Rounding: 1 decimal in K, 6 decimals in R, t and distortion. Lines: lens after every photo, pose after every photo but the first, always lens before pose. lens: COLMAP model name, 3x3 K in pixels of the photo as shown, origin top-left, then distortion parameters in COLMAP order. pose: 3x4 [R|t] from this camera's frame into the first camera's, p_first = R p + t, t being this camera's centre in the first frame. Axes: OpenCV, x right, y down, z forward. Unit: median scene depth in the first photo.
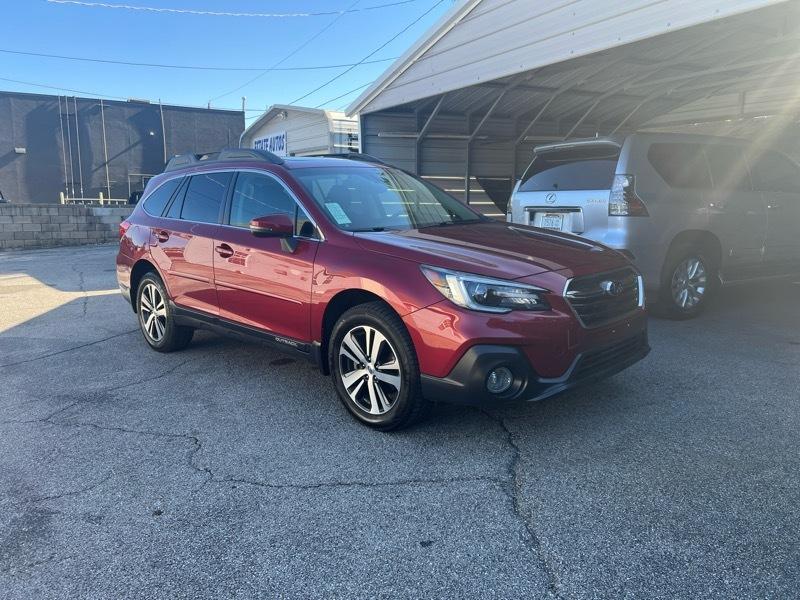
lens RADIAL K [[600.7, 0, 396.0], [0, 600.7, 300.3], [0, 0, 1]] dist [0.056821, -0.059992]
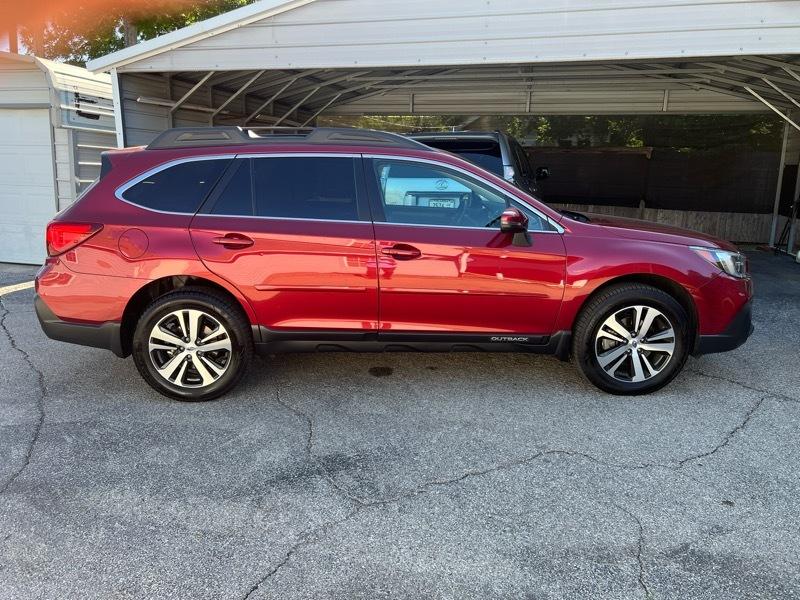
lens RADIAL K [[600.7, 0, 385.4], [0, 600.7, 296.6], [0, 0, 1]] dist [0.056821, -0.059992]
pose [[0.690673, -0.135327, 0.710392, -0.395159], [0.108585, 0.990605, 0.083136, -0.040151], [-0.714969, 0.019719, 0.698878, 0.181167]]
